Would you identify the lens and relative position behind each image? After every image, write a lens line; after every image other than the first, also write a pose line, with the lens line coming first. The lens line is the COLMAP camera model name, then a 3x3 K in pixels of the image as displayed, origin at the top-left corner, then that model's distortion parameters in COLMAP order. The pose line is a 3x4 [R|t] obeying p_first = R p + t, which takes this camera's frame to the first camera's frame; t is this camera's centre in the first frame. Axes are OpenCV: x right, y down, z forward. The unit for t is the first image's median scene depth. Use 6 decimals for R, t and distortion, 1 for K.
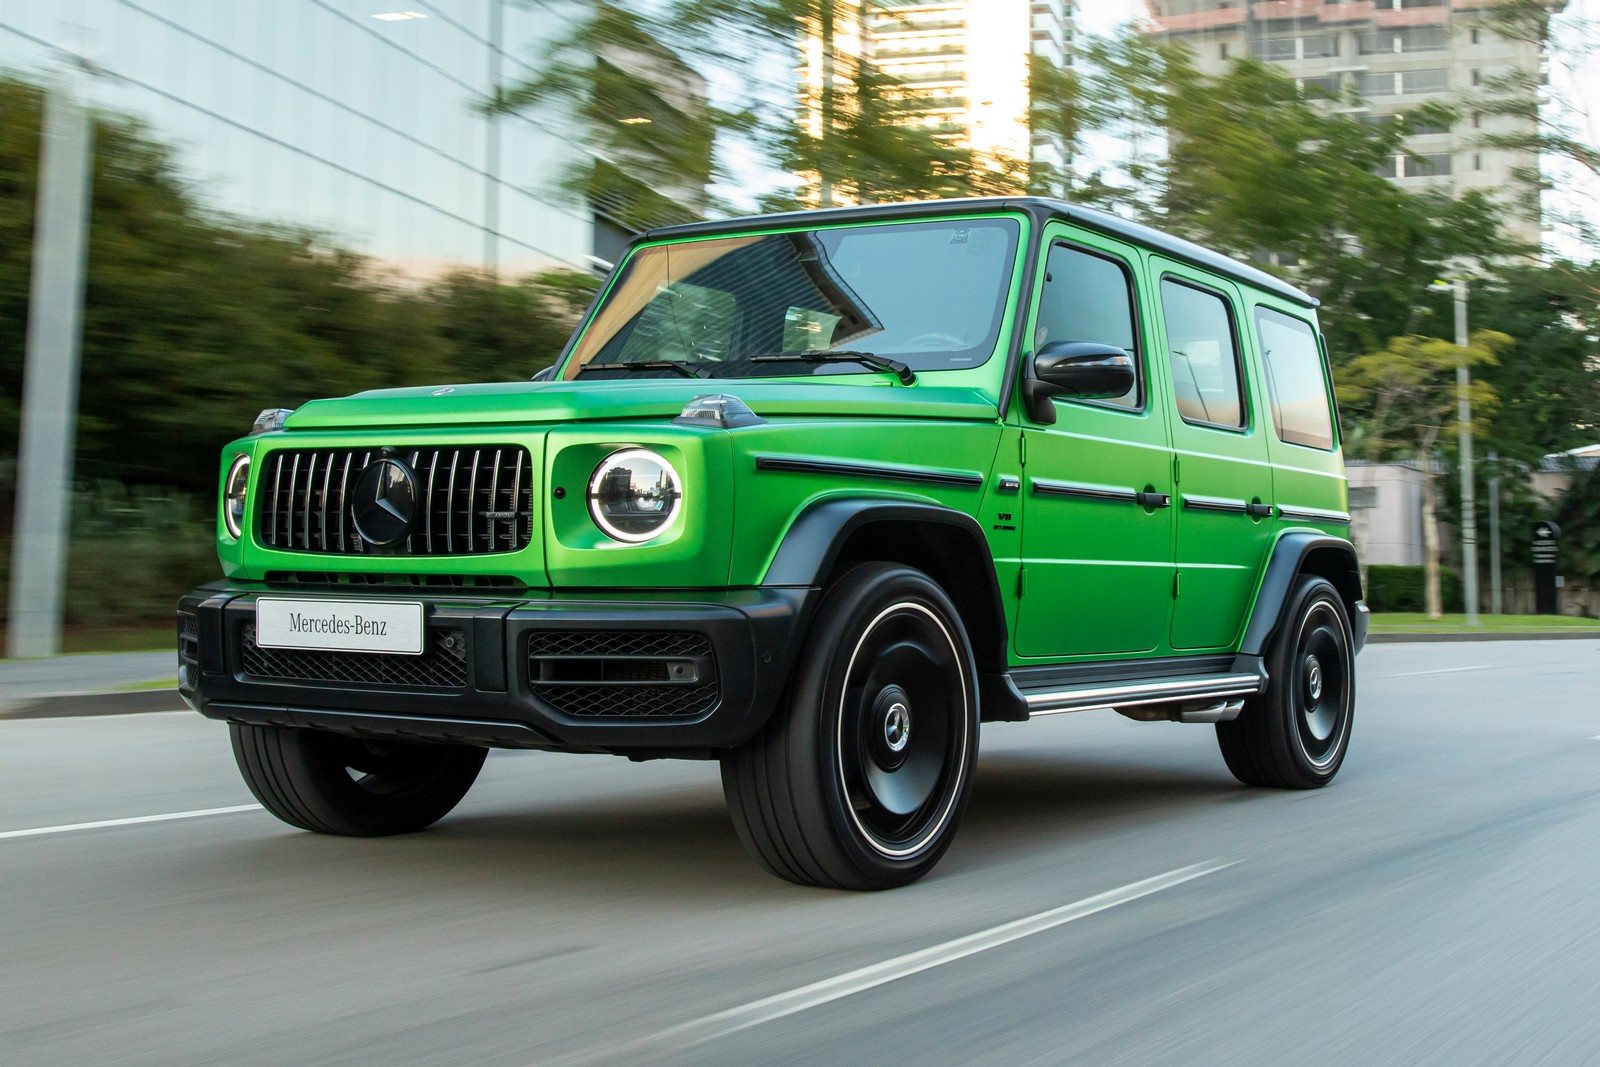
lens RADIAL K [[1996.5, 0, 1042.2], [0, 1996.5, 409.6], [0, 0, 1]] dist [-0.005515, -0.067336]
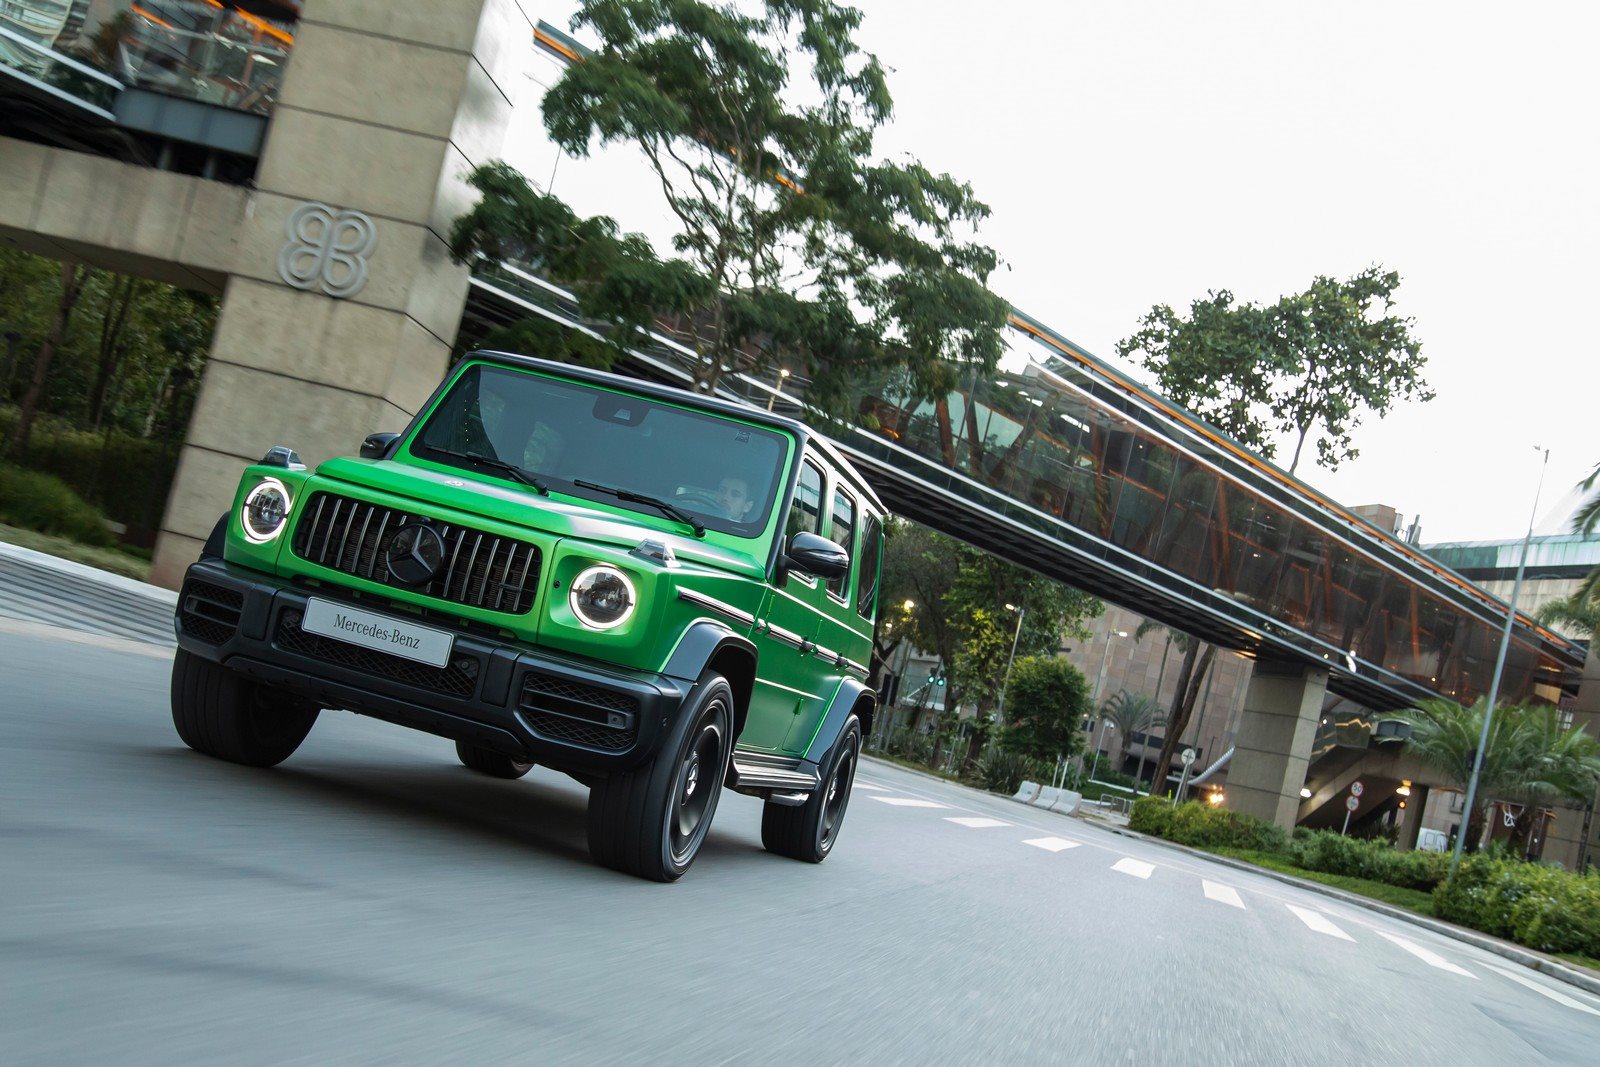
lens RADIAL K [[1977.7, 0, 801.2], [0, 1977.7, 556.3], [0, 0, 1]] dist [-0.002222, 0.000110]
pose [[0.931215, 0.247821, 0.267250, -0.445826], [-0.259756, 0.965626, 0.009678, -0.037871], [-0.255665, -0.078432, 0.963579, -0.445249]]
